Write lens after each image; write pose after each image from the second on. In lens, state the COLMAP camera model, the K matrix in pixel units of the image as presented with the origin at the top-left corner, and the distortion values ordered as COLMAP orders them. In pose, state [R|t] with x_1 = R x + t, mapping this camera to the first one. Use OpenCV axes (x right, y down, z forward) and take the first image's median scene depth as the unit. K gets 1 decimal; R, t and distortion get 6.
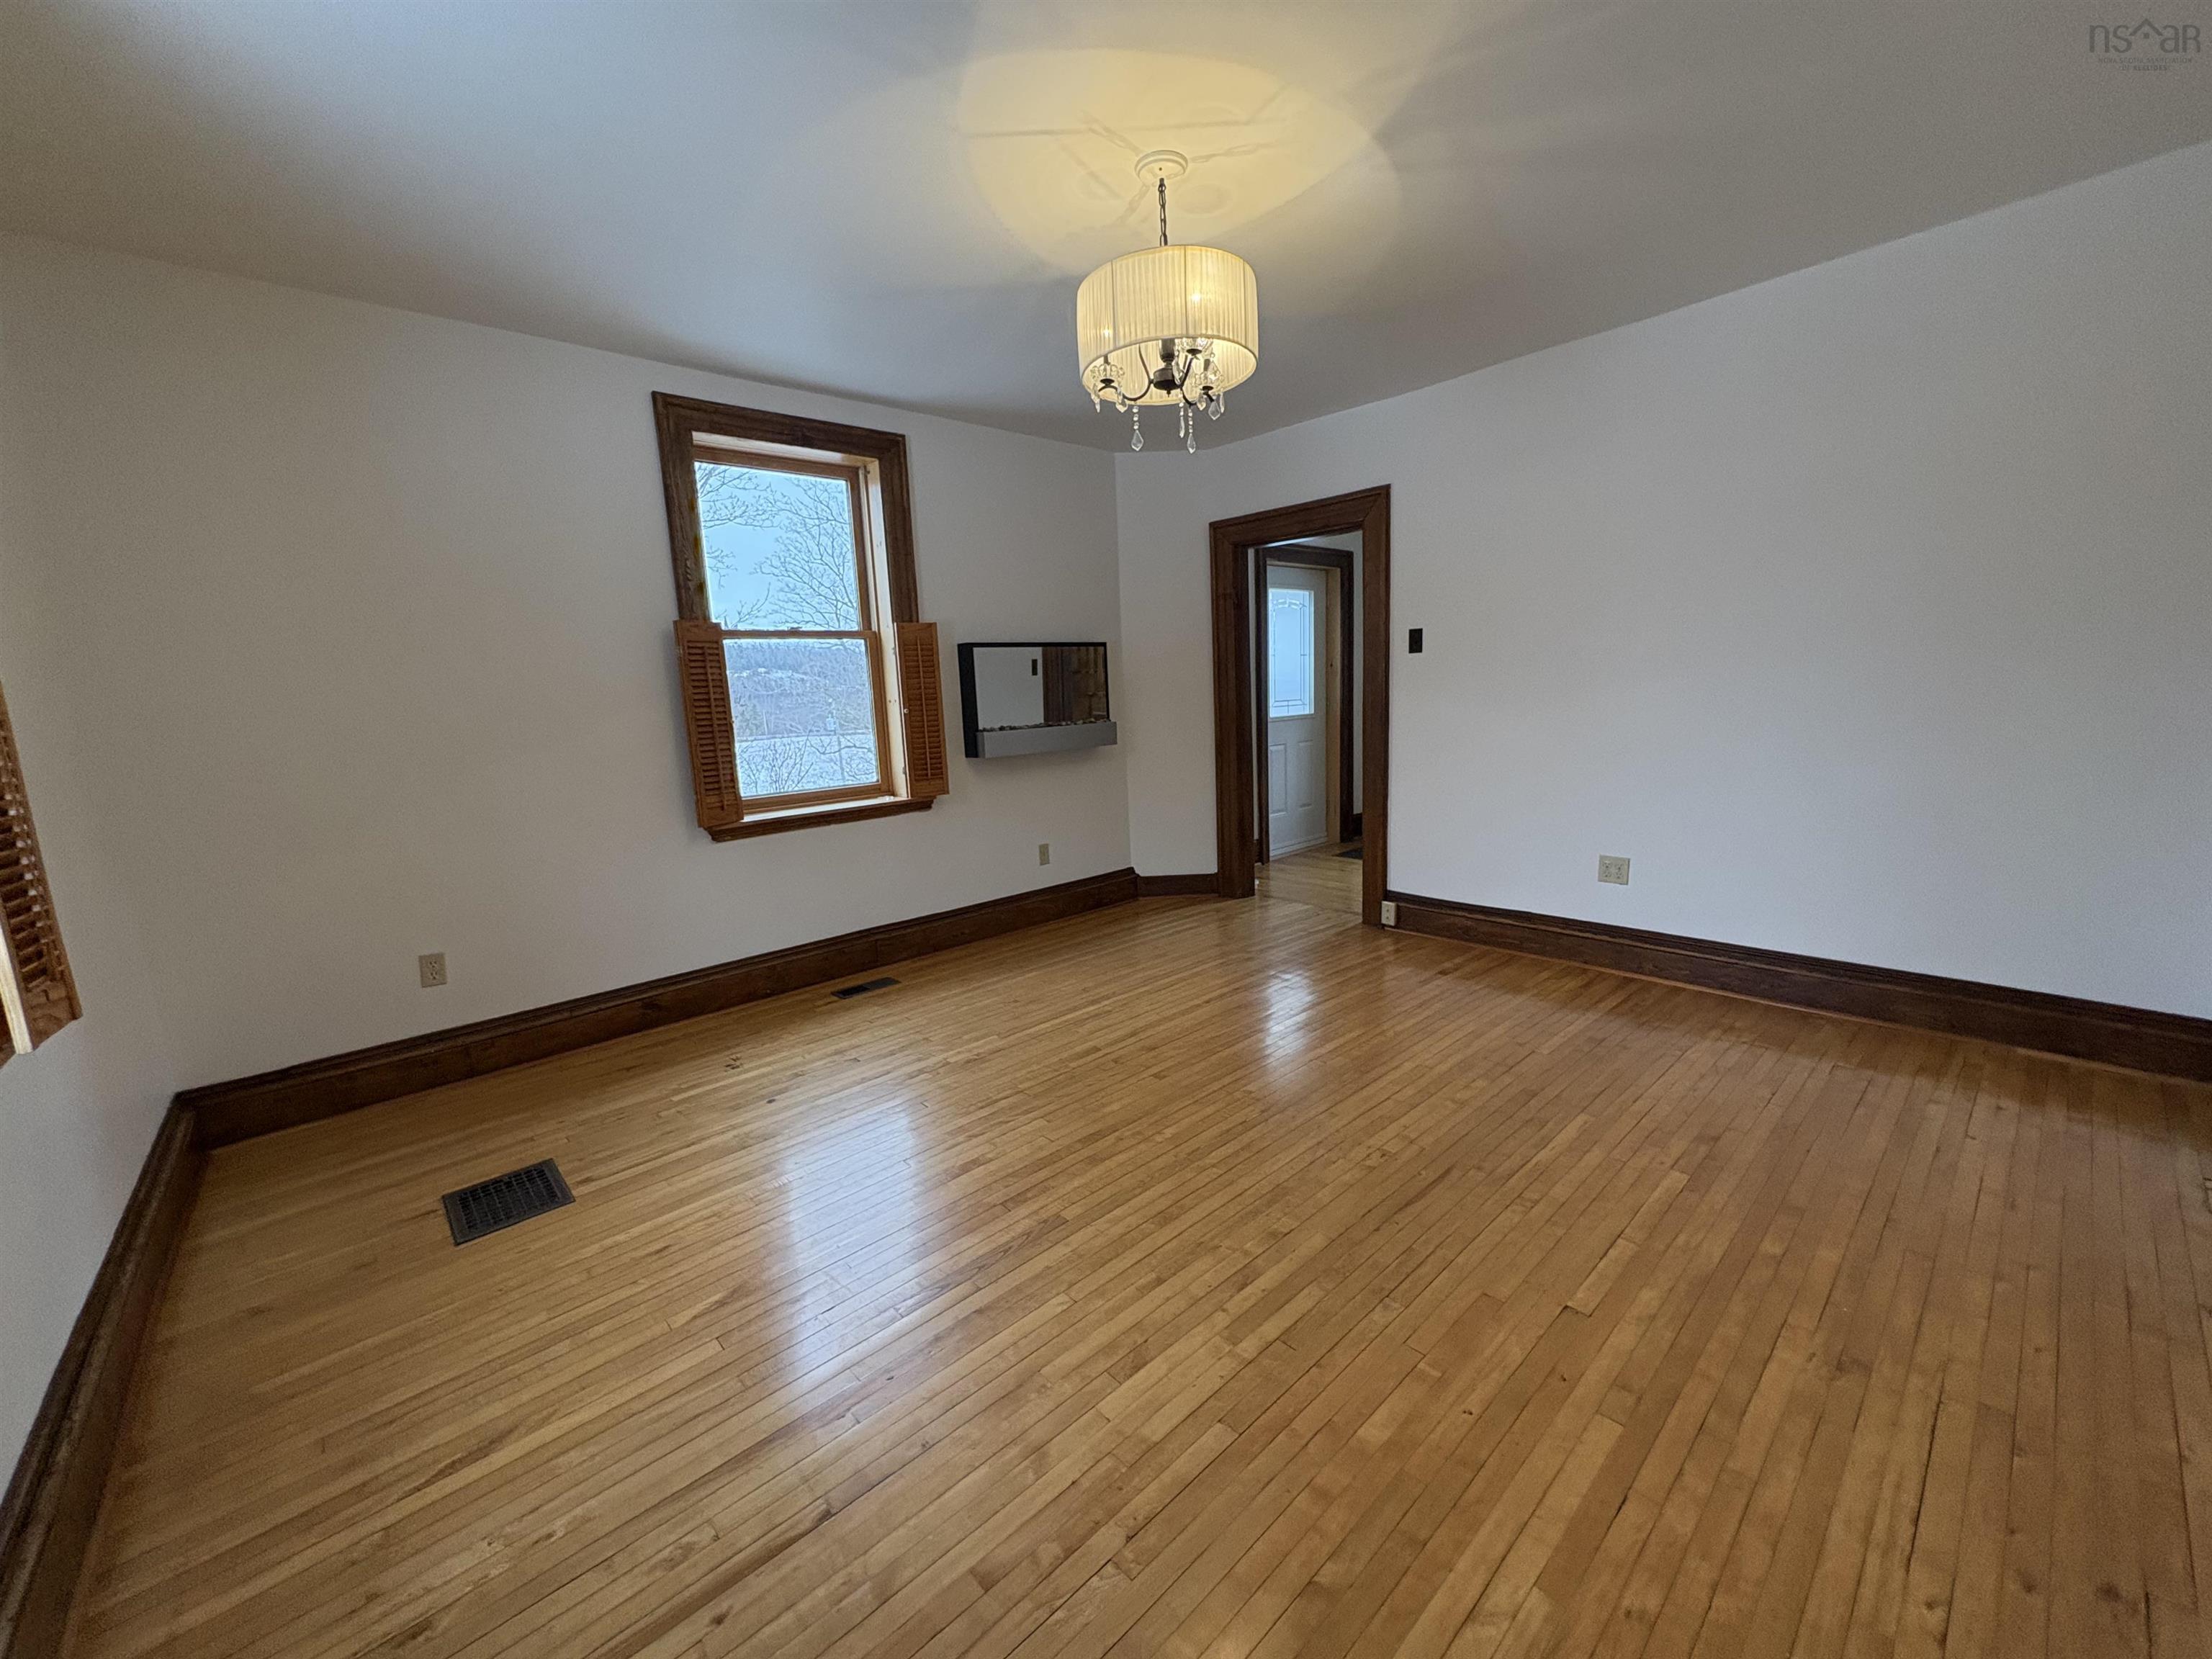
lens RADIAL K [[873.3, 0, 1106.2], [0, 873.3, 829.0], [0, 0, 1]] dist [-0.001238, -0.000036]
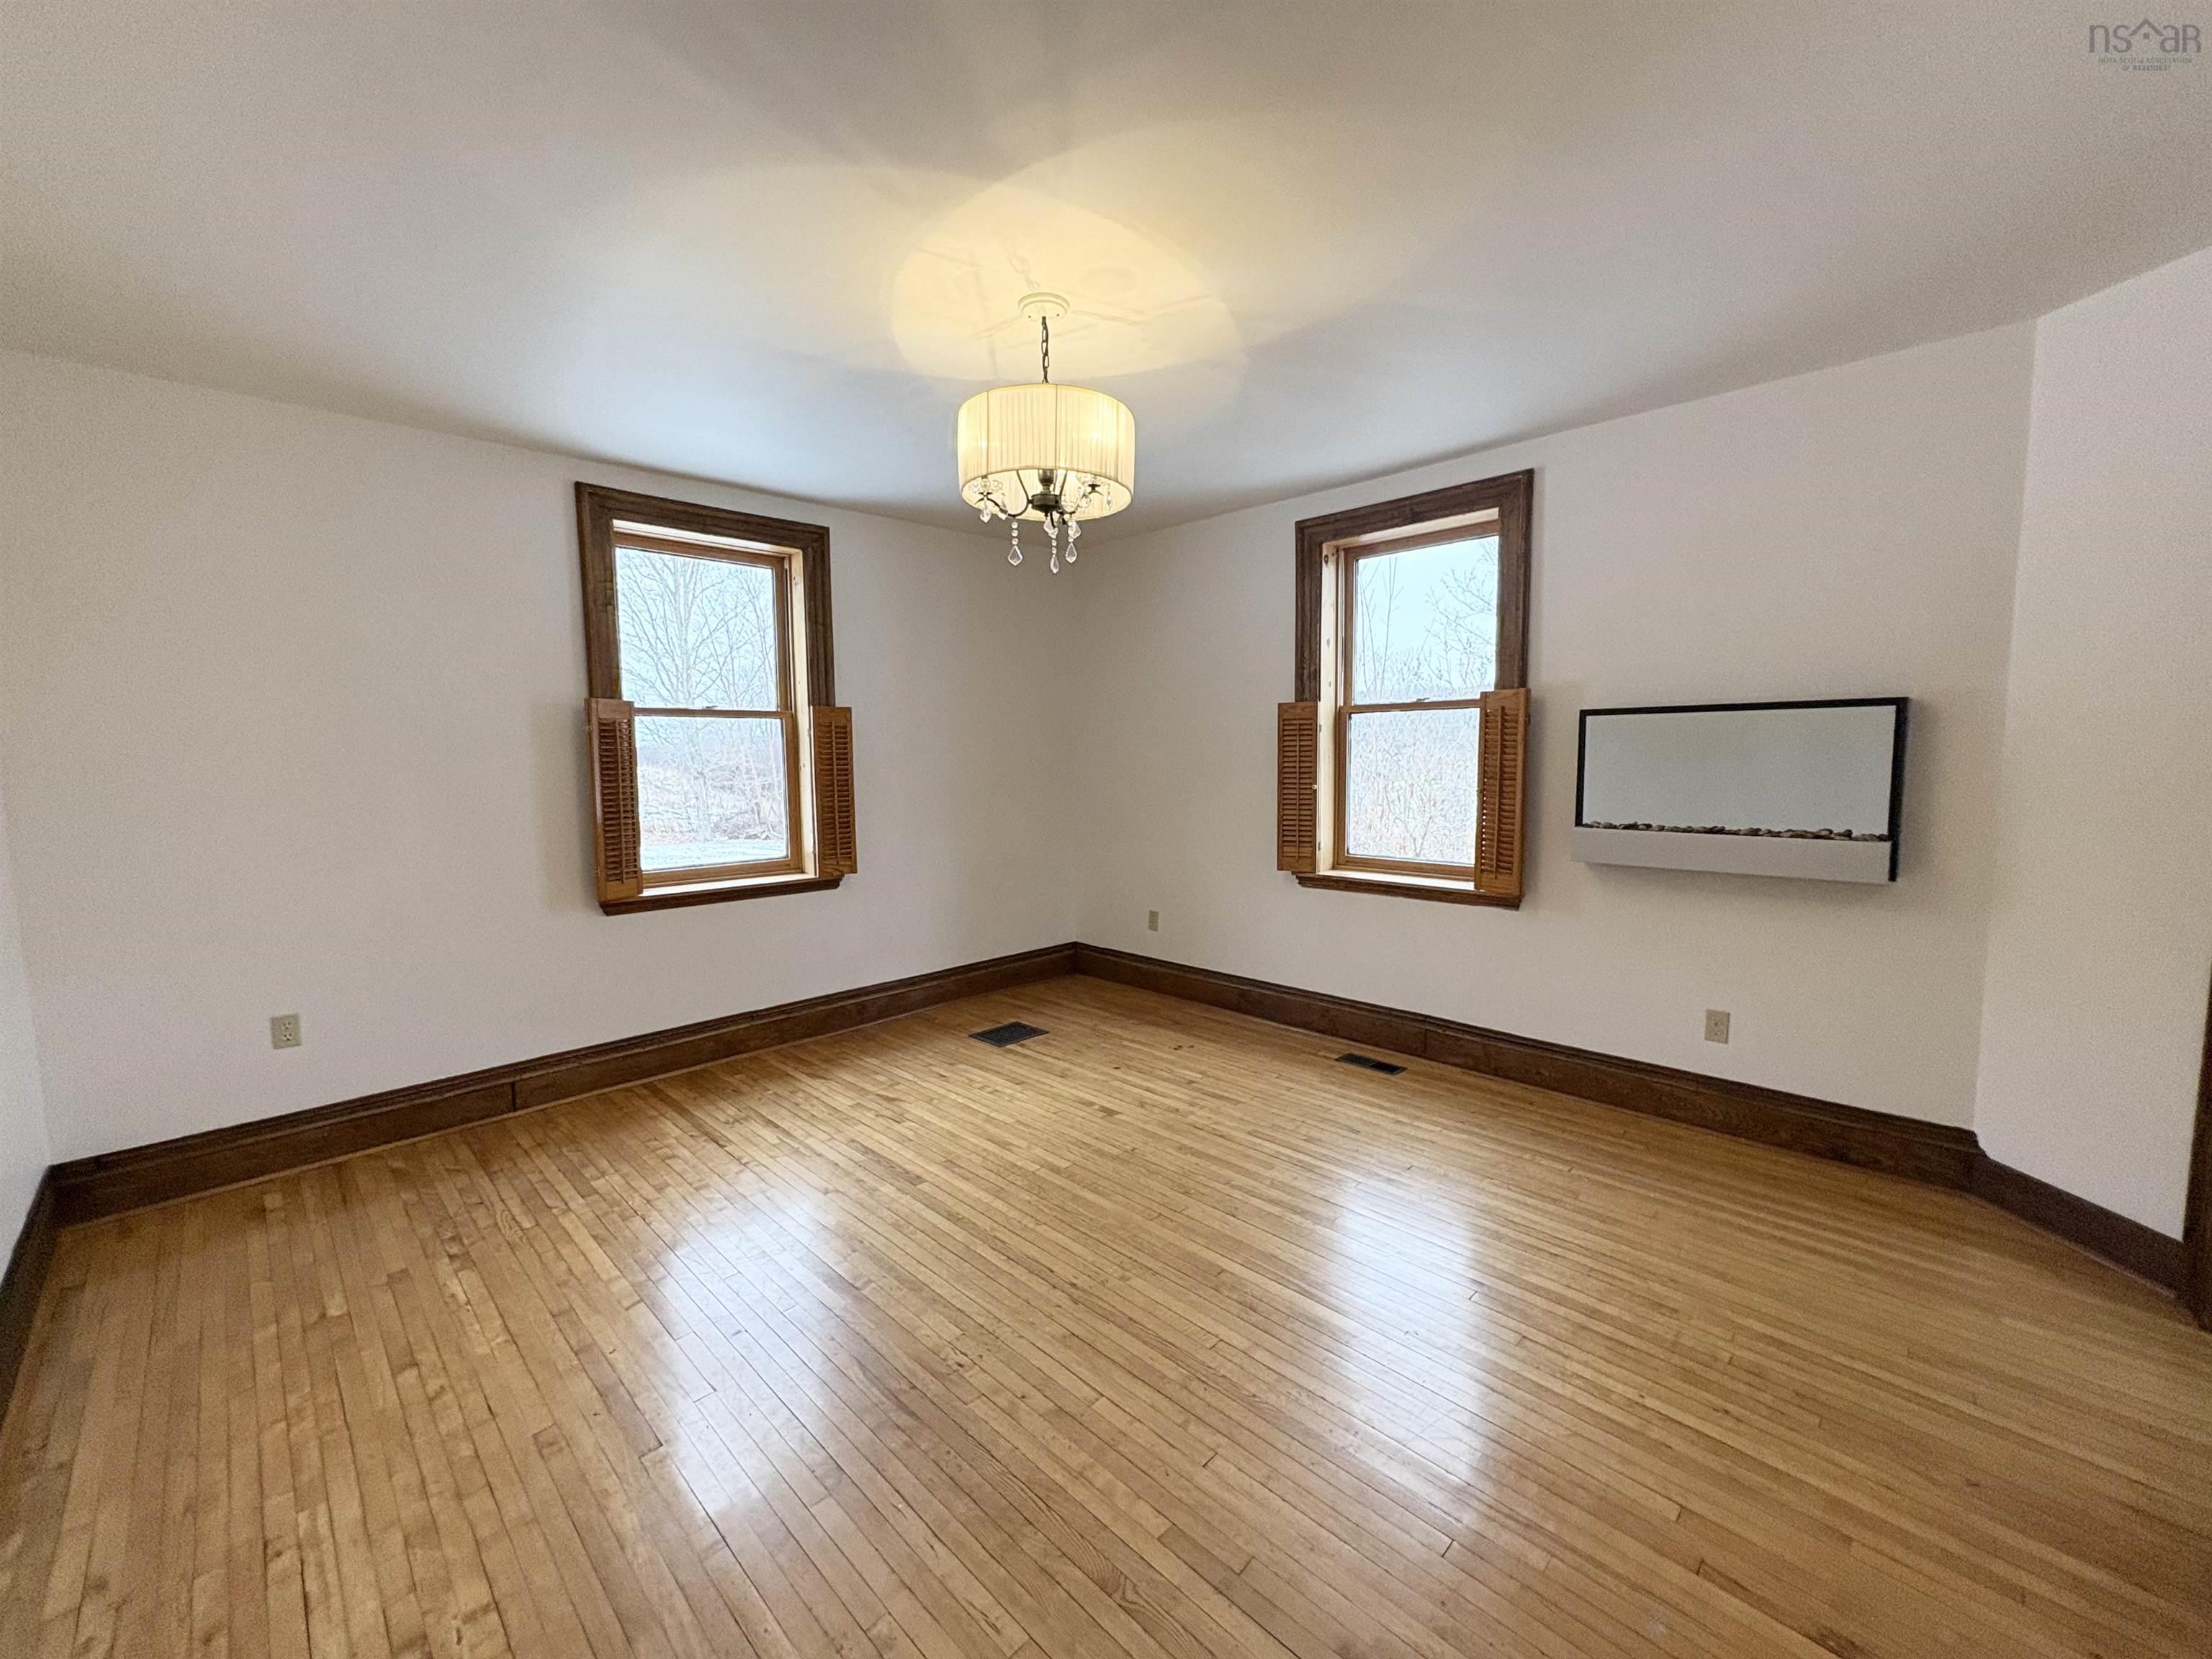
lens RADIAL K [[873.3, 0, 1105.7], [0, 873.3, 828.3], [0, 0, 1]] dist [-0.001238, -0.000036]
pose [[0.052694, 0.134465, -0.989516, 0.680268], [-0.150275, 0.980677, 0.125261, -0.165462], [0.987239, 0.142099, 0.071883, 0.624317]]
